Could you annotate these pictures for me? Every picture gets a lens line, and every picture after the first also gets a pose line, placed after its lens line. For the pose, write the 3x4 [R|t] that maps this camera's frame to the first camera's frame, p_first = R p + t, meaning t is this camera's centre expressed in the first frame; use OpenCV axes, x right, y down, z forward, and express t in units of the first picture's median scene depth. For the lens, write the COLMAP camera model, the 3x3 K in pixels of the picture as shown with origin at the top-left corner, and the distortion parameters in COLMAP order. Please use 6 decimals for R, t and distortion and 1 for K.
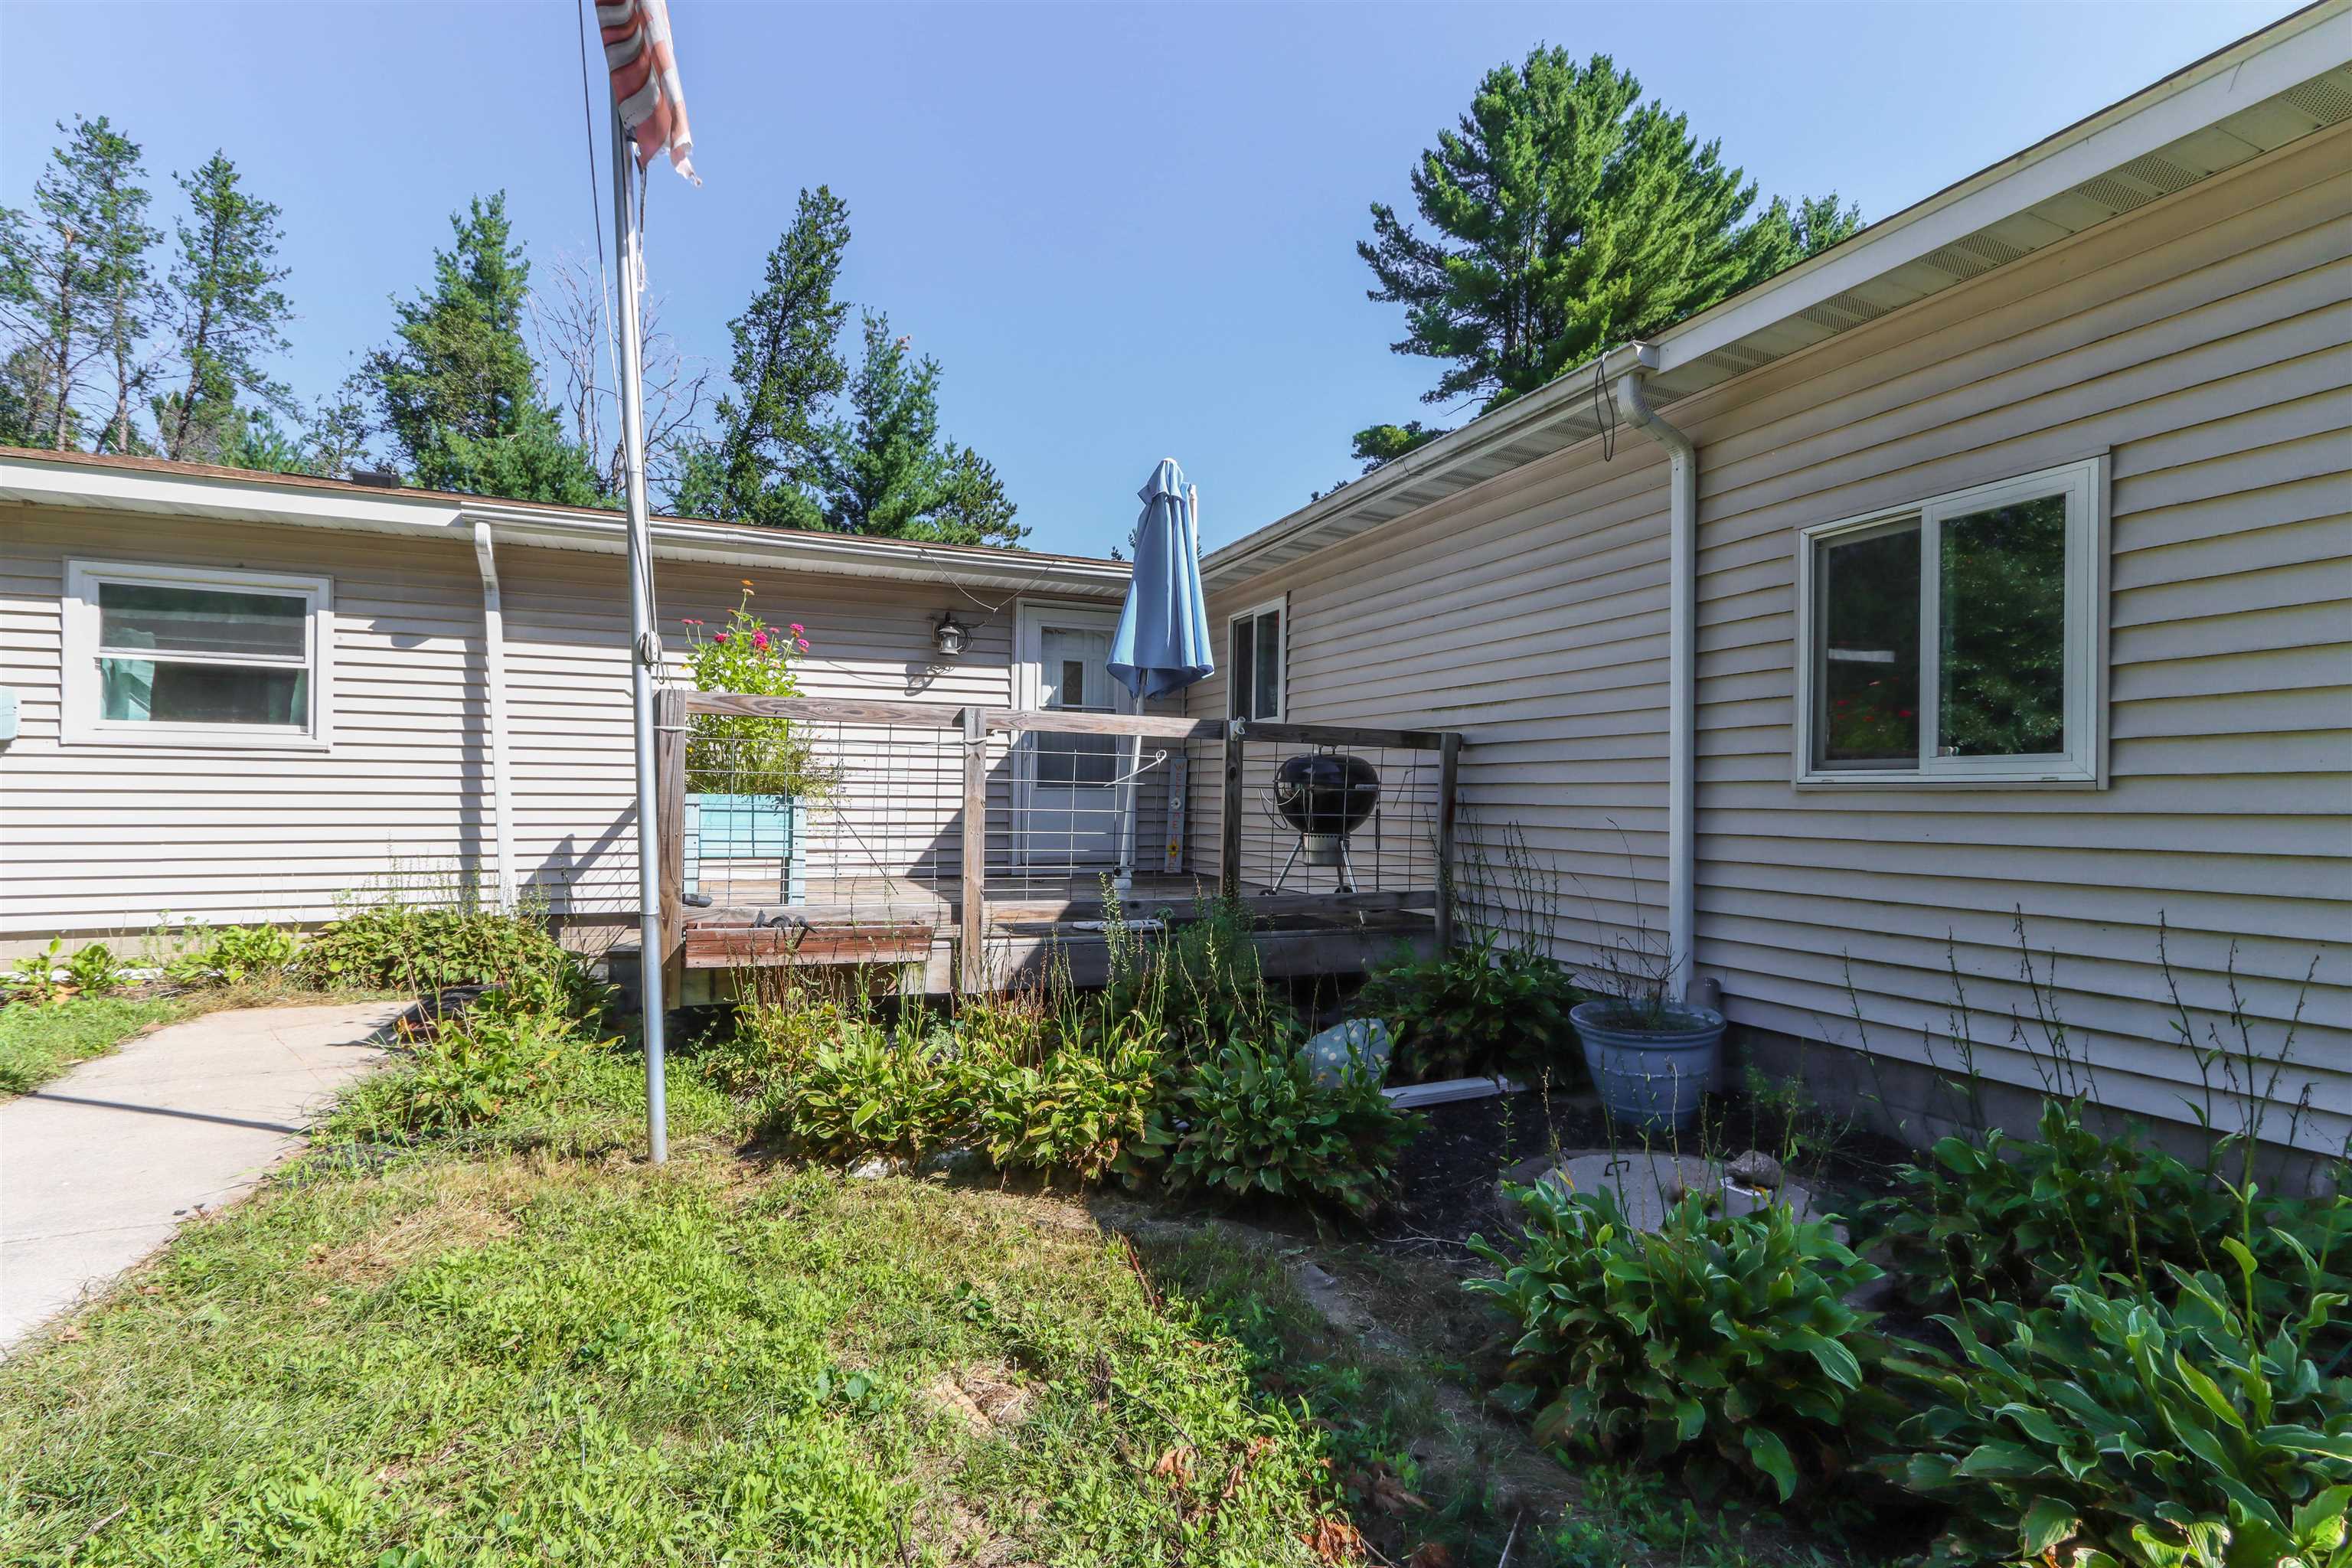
lens RADIAL K [[1106.7, 0, 1176.0], [0, 1106.7, 784.0], [0, 0, 1]] dist [-0.006603, 0.011446]
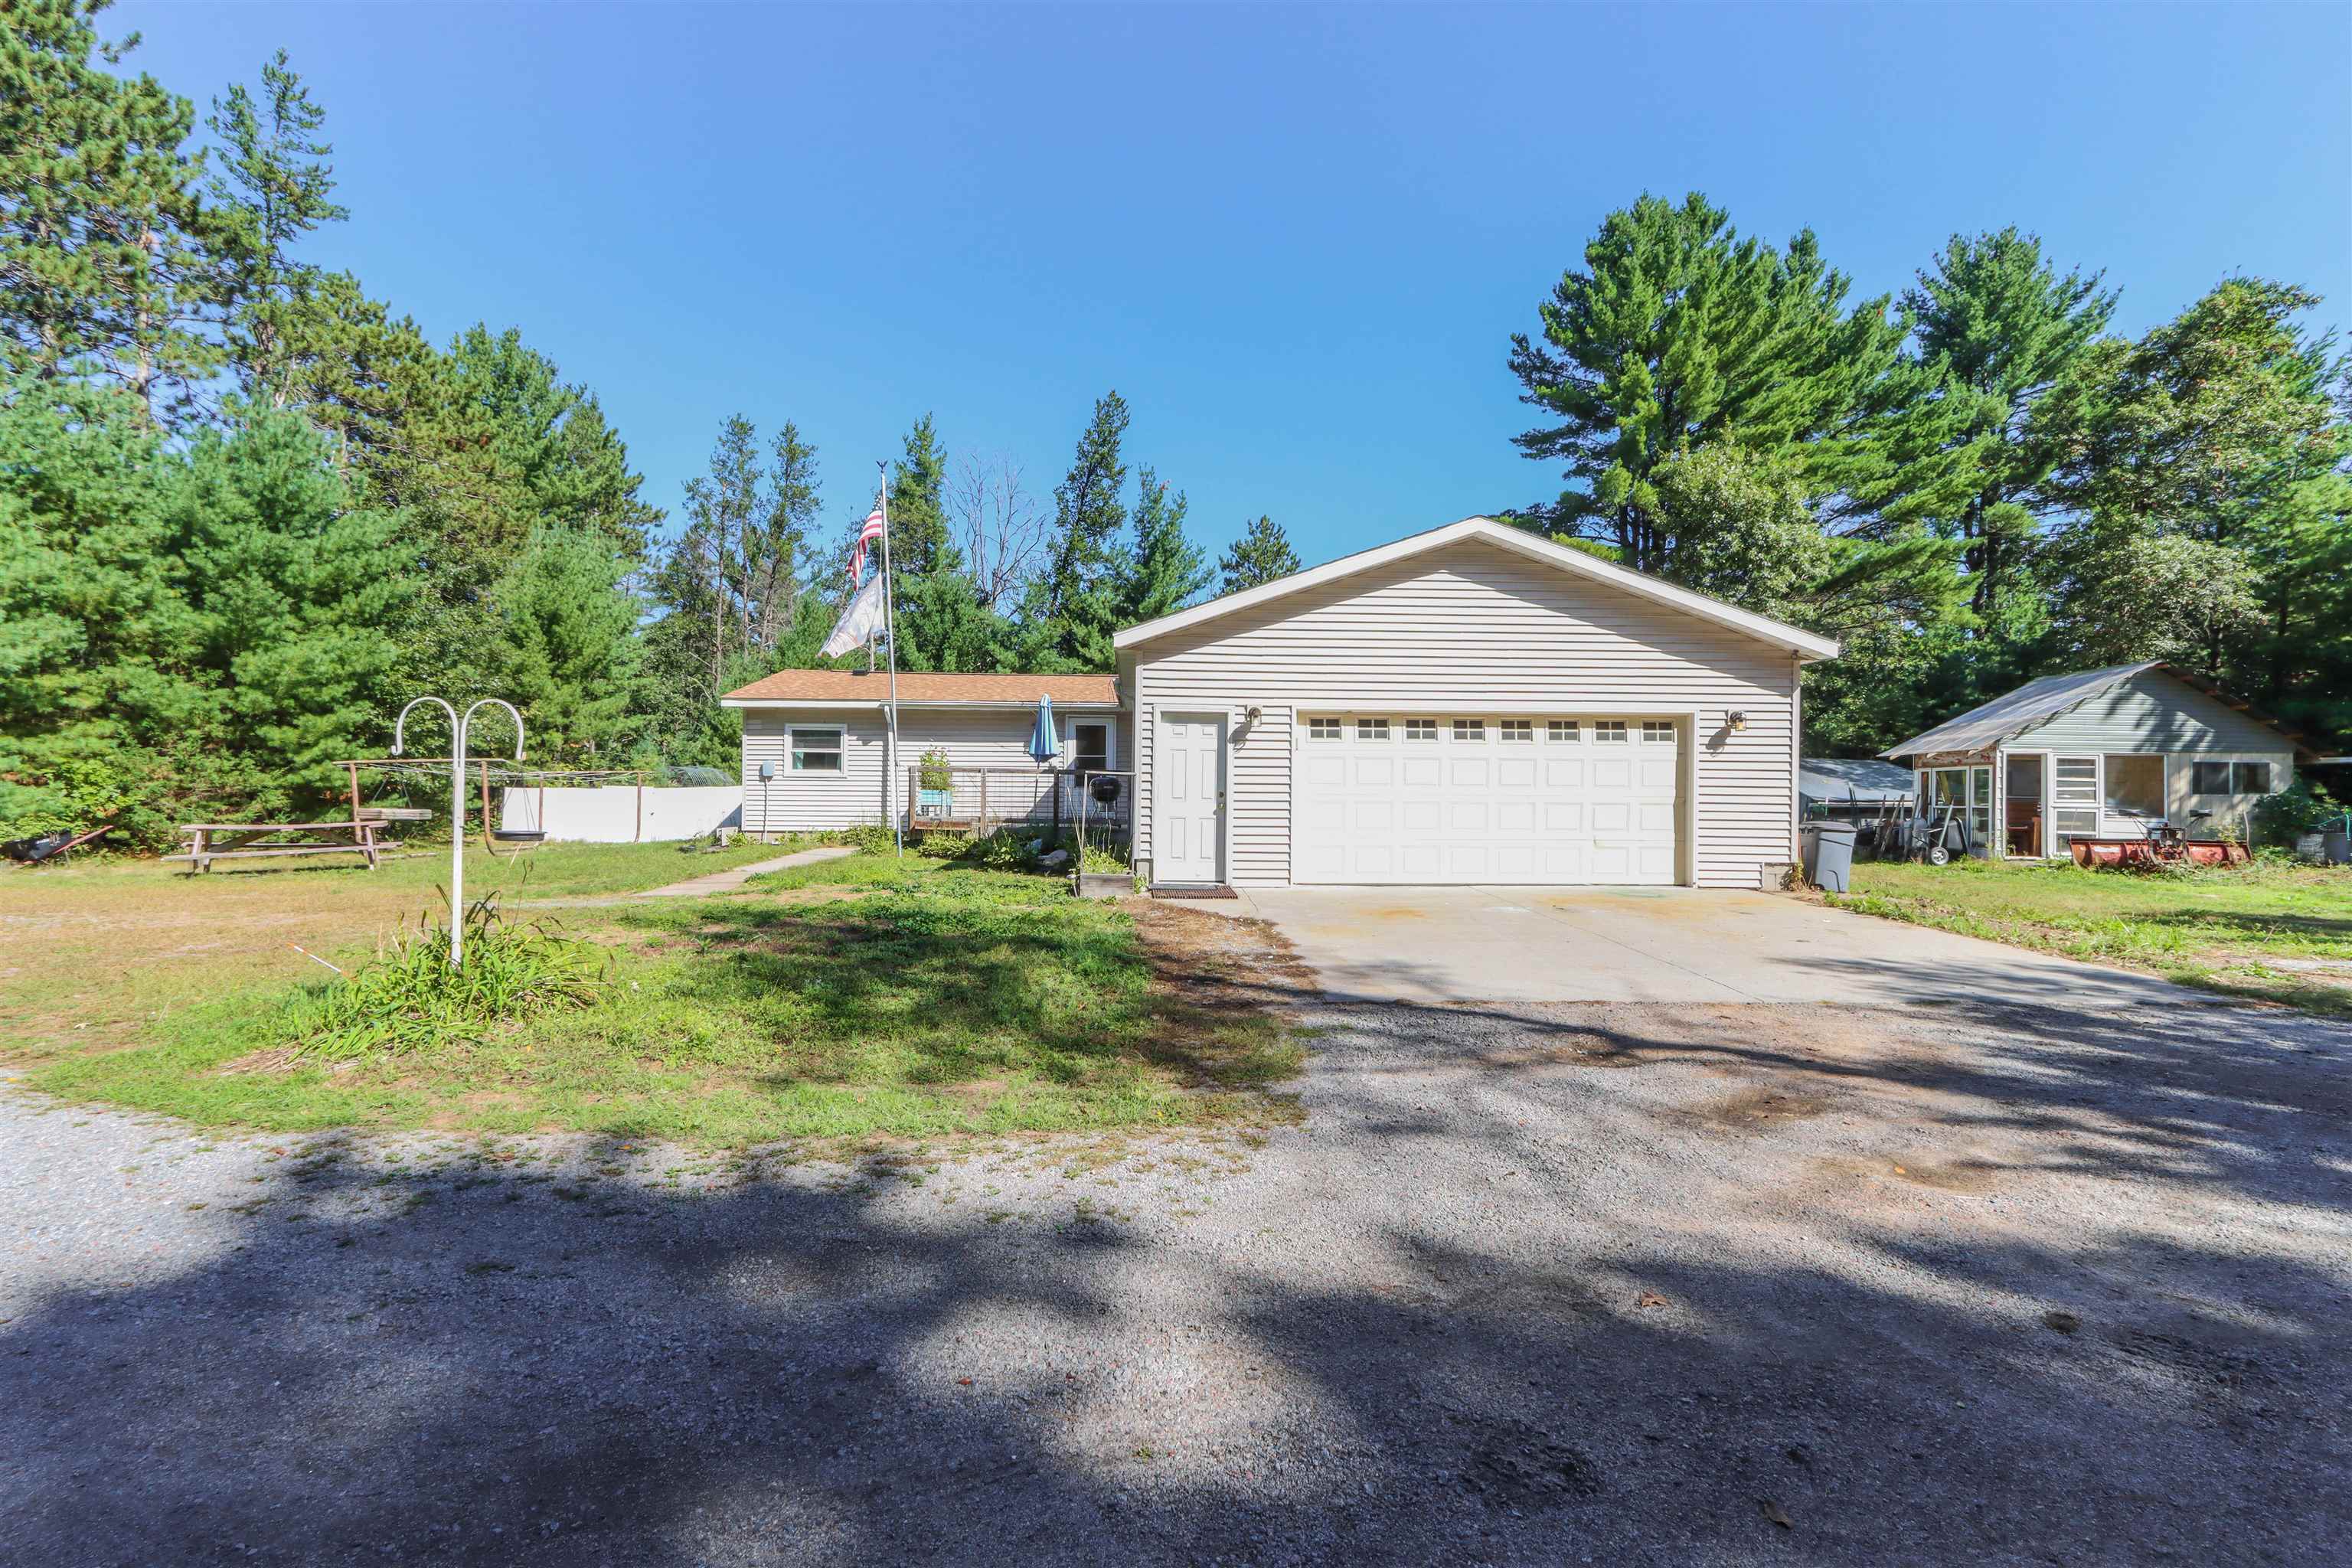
lens RADIAL K [[1106.7, 0, 1176.0], [0, 1106.7, 784.0], [0, 0, 1]] dist [-0.006603, 0.011446]
pose [[0.937277, -0.005203, -0.348547, 0.293930], [0.004837, 0.999986, -0.001920, -0.000108], [0.348552, 0.000113, 0.937289, -0.394309]]
